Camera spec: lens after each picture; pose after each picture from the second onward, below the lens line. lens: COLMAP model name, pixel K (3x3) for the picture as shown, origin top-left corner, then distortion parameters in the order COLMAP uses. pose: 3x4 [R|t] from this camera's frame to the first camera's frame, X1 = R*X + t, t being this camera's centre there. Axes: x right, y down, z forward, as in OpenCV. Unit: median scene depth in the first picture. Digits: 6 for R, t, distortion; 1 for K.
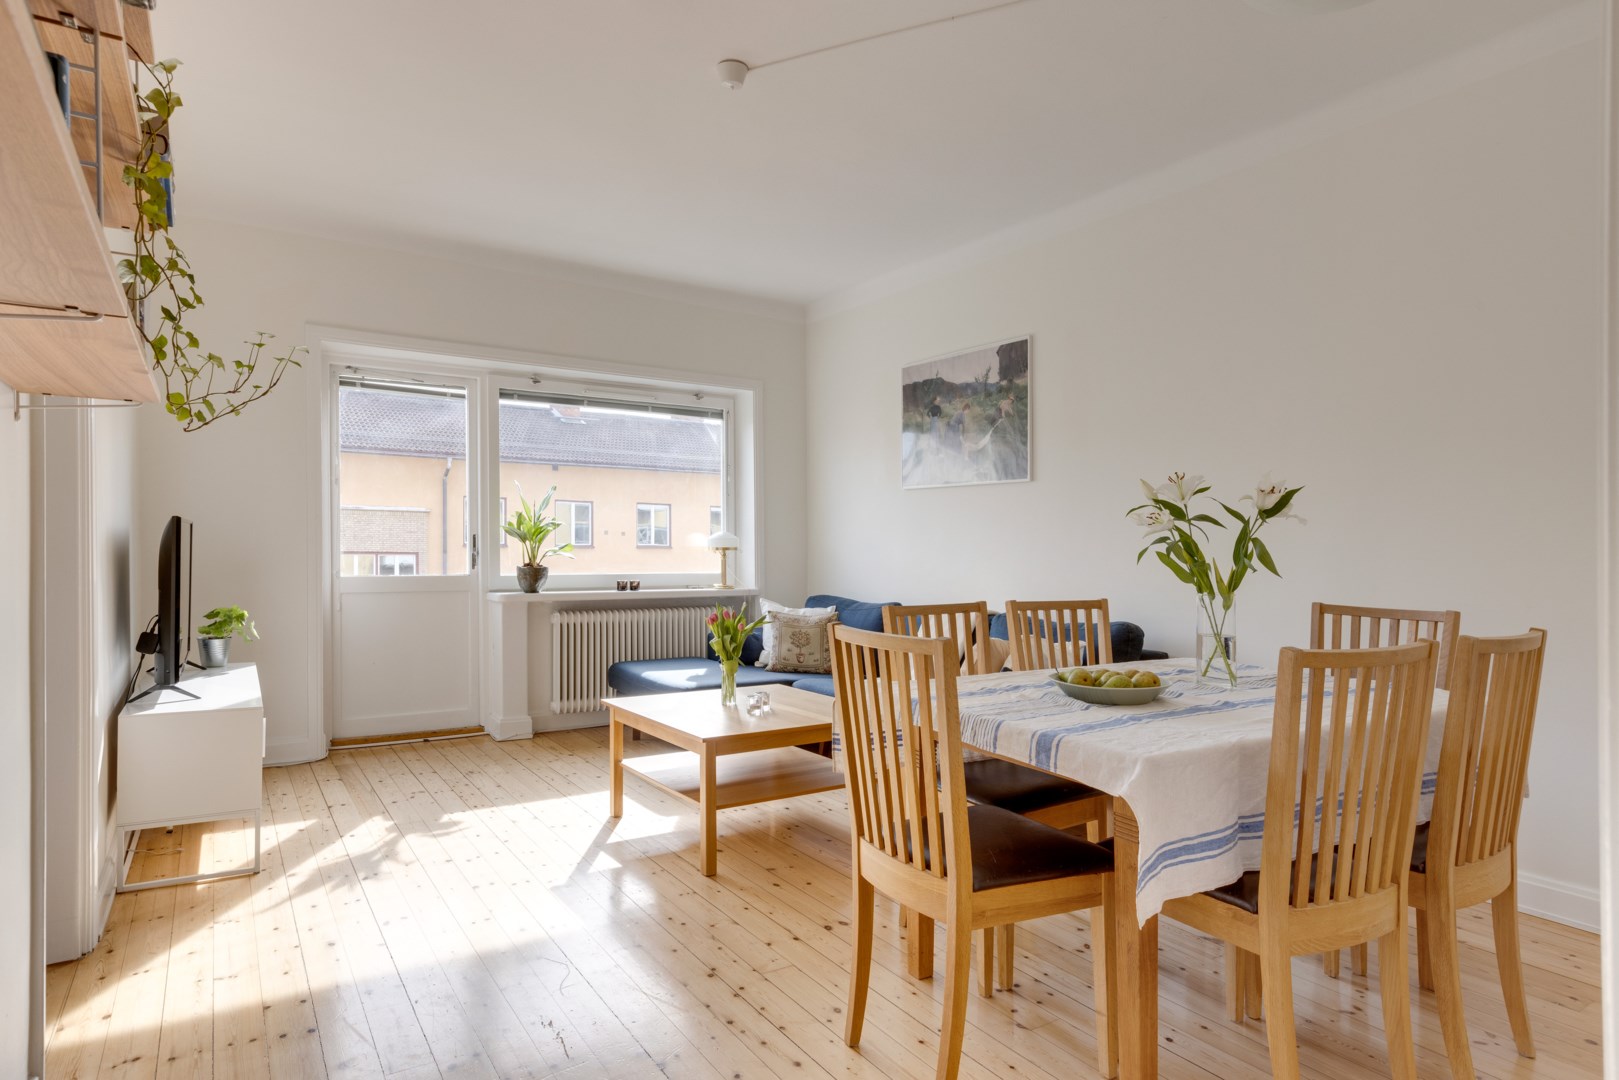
lens RADIAL K [[903.5, 0, 758.2], [0, 903.5, 556.3], [0, 0, 1]] dist [0.033586, 0.001390]
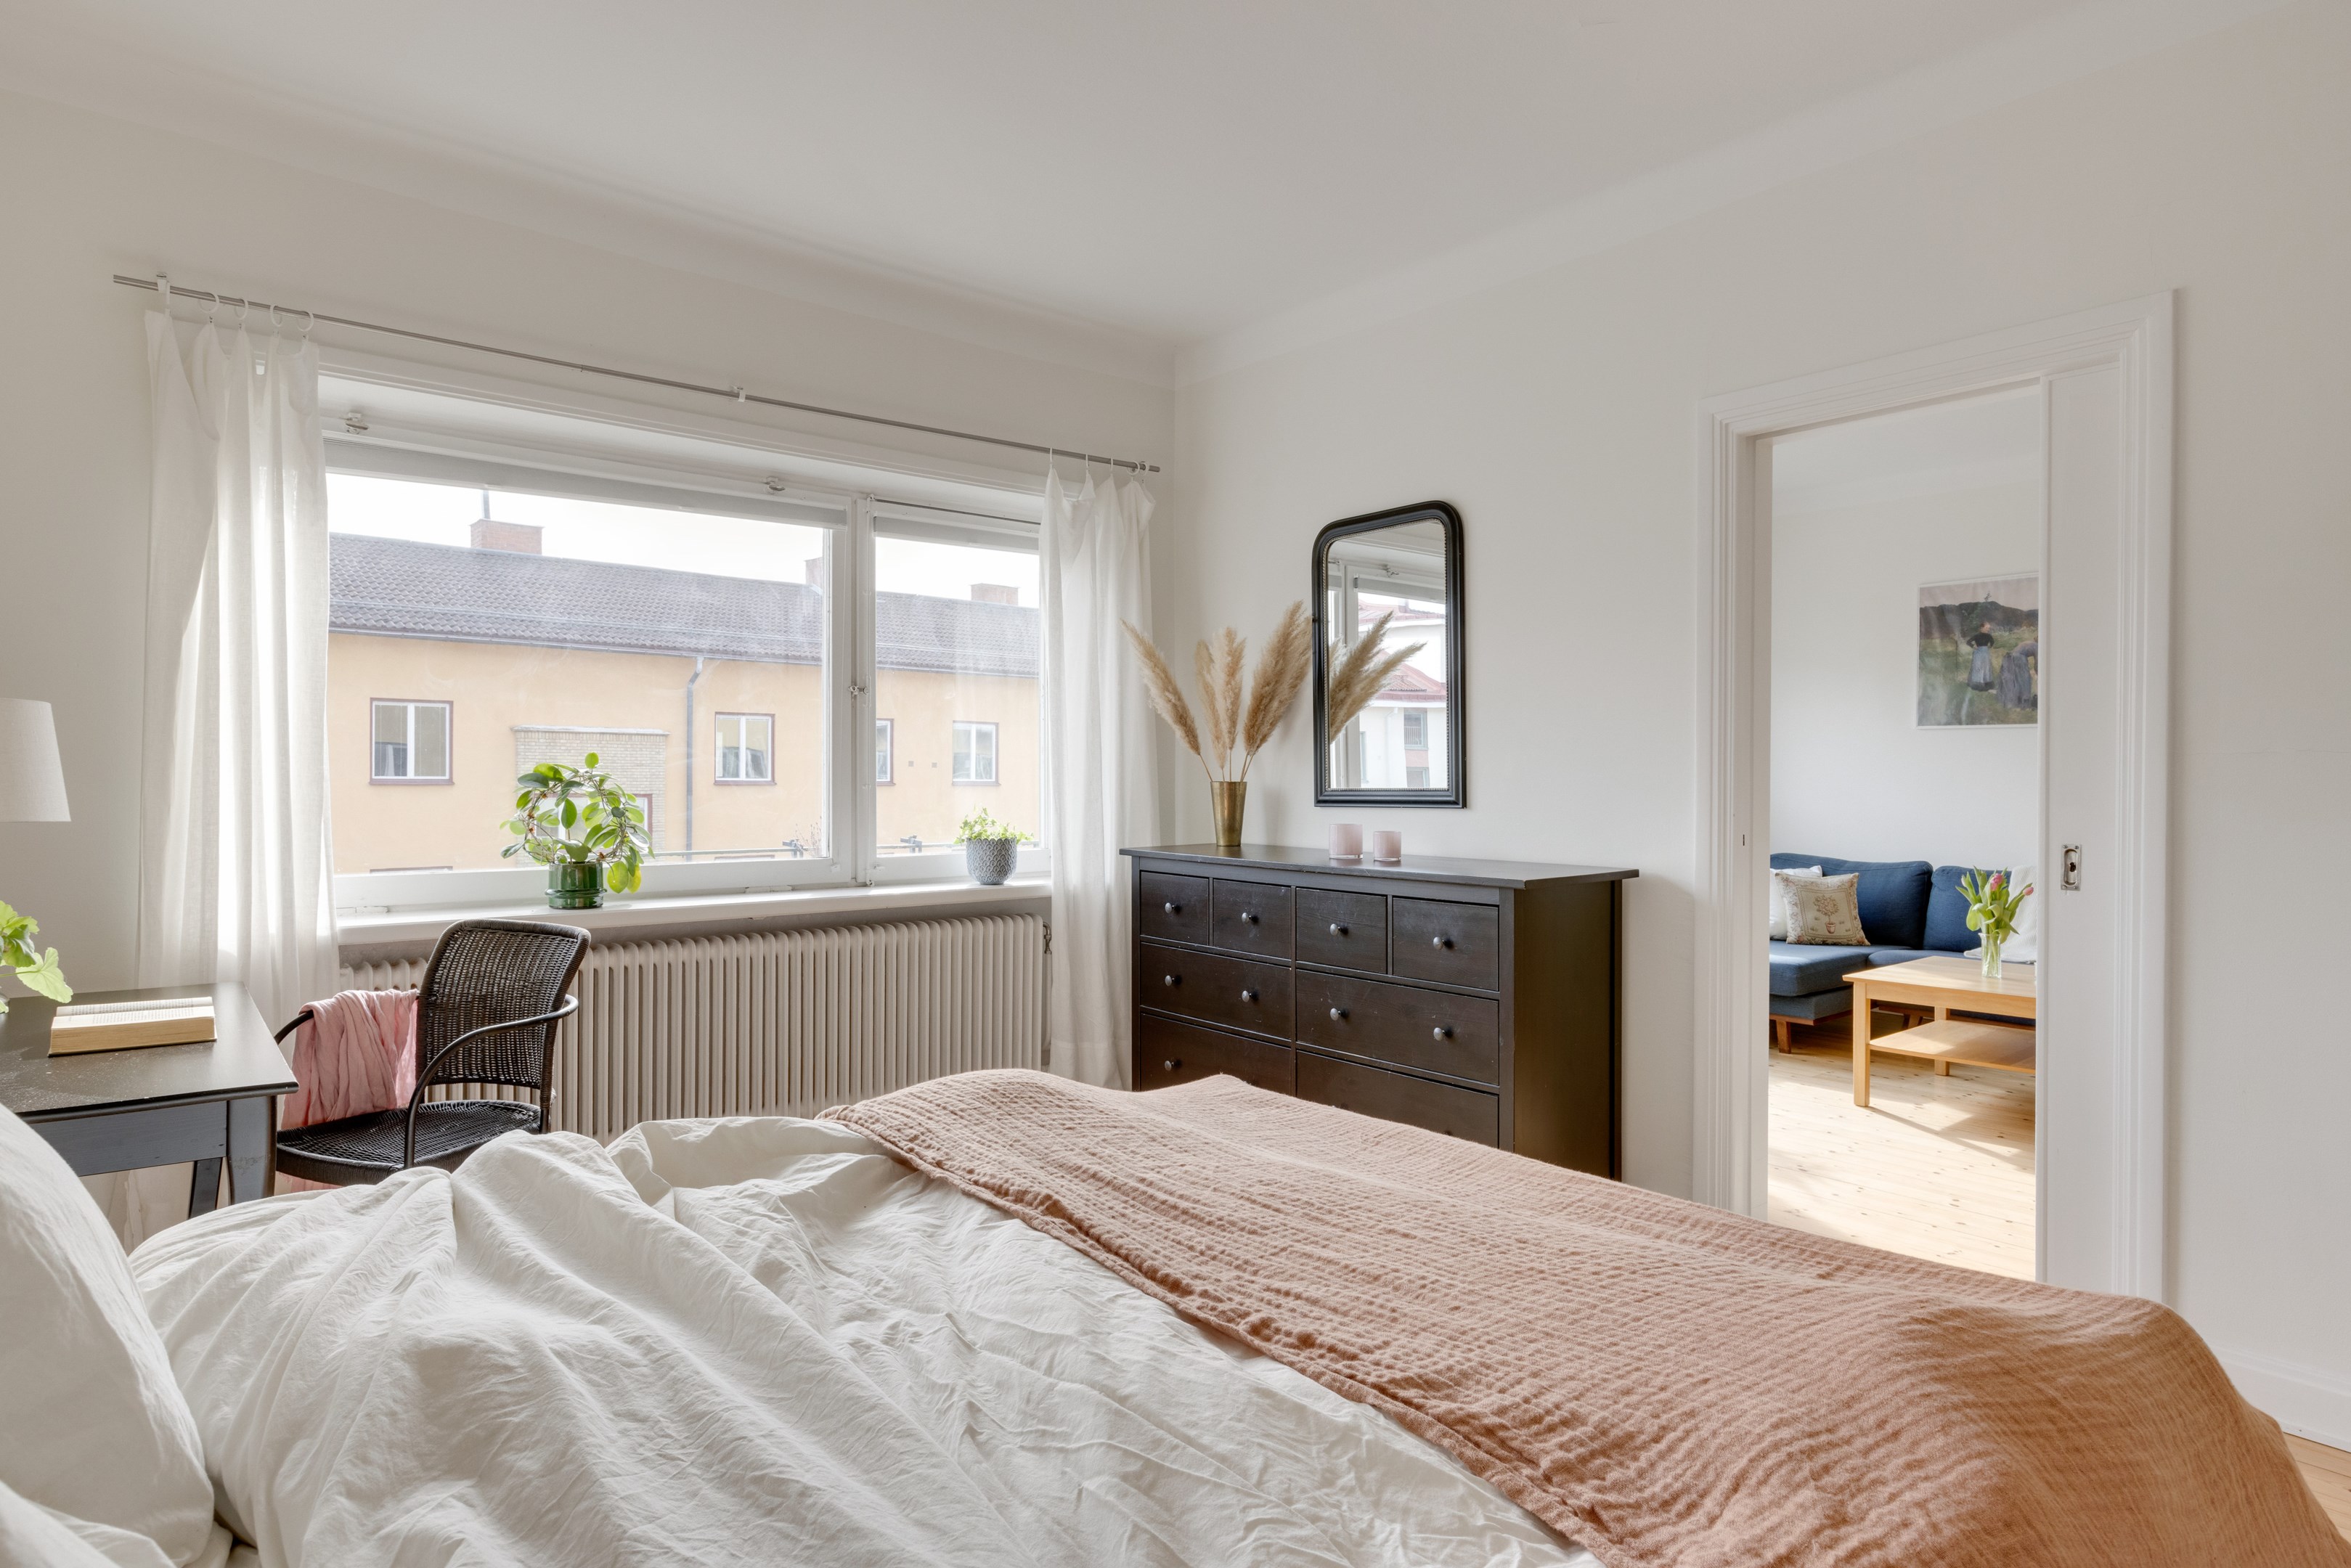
lens RADIAL K [[1271.6, 0, 1193.2], [0, 1271.6, 781.0], [0, 0, 1]] dist [0.016699, 0.000848]
pose [[0.988743, -0.003388, 0.149584, -0.728175], [0.004871, 0.999943, -0.009544, -0.016679], [-0.149543, 0.010165, 0.988703, -0.098624]]
